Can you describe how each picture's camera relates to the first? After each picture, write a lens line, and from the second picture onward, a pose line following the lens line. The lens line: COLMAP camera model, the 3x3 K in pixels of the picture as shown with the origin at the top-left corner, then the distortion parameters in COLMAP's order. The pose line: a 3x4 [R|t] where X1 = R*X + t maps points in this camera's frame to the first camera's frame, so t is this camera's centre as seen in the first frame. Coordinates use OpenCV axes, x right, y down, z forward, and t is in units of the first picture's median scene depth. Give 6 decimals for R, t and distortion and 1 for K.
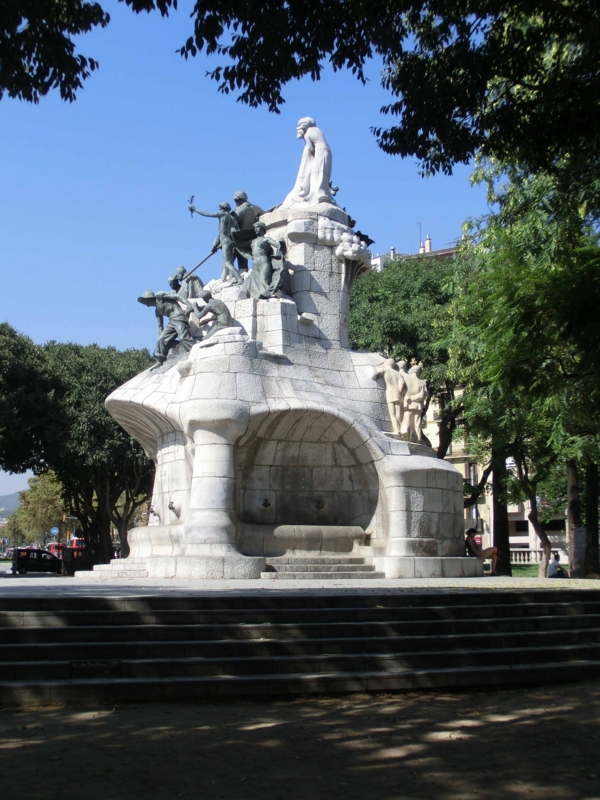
lens RADIAL K [[1175.0, 0, 300.0], [0, 1175.0, 400.0], [0, 0, 1]] dist [-0.005667, 0.002685]
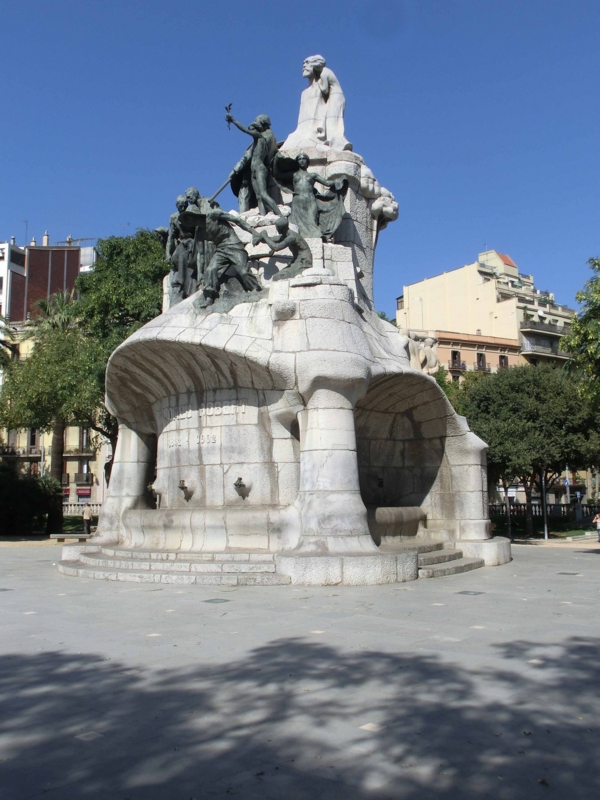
lens RADIAL K [[803.4, 0, 300.0], [0, 803.4, 400.0], [0, 0, 1]] dist [-0.011390, 0.012961]
pose [[0.817961, 0.065176, 0.571570, -0.381194], [-0.076680, 0.997048, -0.003958, 0.033768], [-0.570141, -0.040590, 0.820544, 0.534112]]
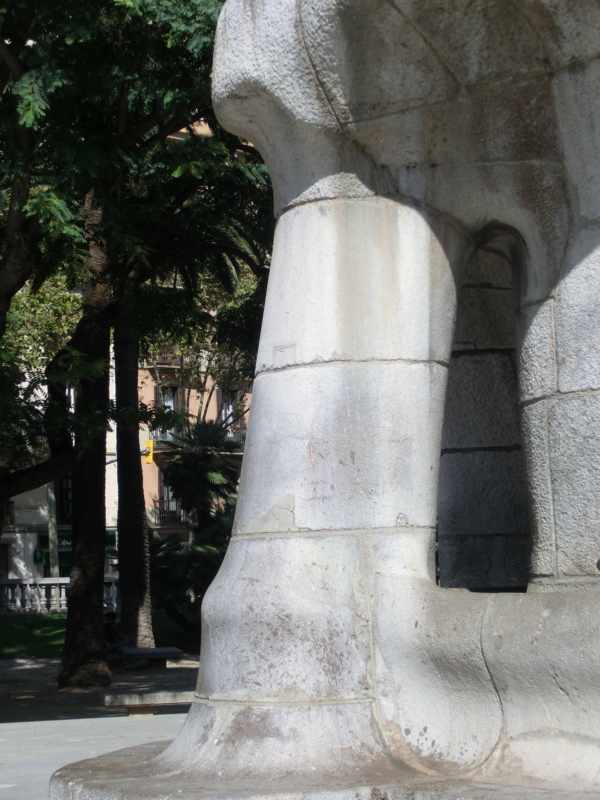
lens RADIAL K [[2078.3, 0, 300.0], [0, 2078.3, 400.0], [0, 0, 1]] dist [0.109049, -0.461398]
pose [[0.541550, 0.042237, 0.839607, -0.409882], [-0.085511, 0.996325, 0.005034, 0.091727], [-0.836308, -0.074522, 0.543172, 0.929870]]
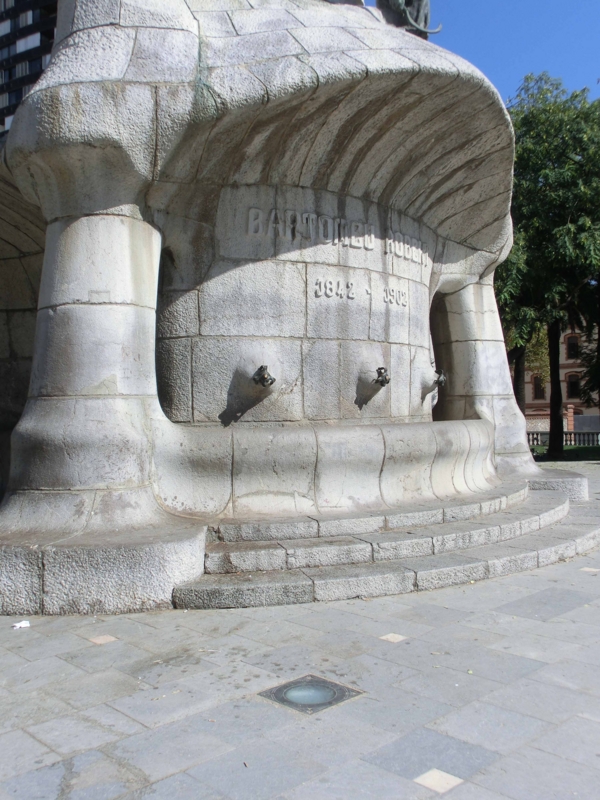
lens RADIAL K [[803.4, 0, 300.0], [0, 803.4, 400.0], [0, 0, 1]] dist [-0.011390, 0.012961]
pose [[-0.518083, 0.015086, 0.855197, -0.361322], [-0.114531, 0.989617, -0.086841, 0.126814], [-0.847628, -0.142938, -0.510976, 1.162144]]
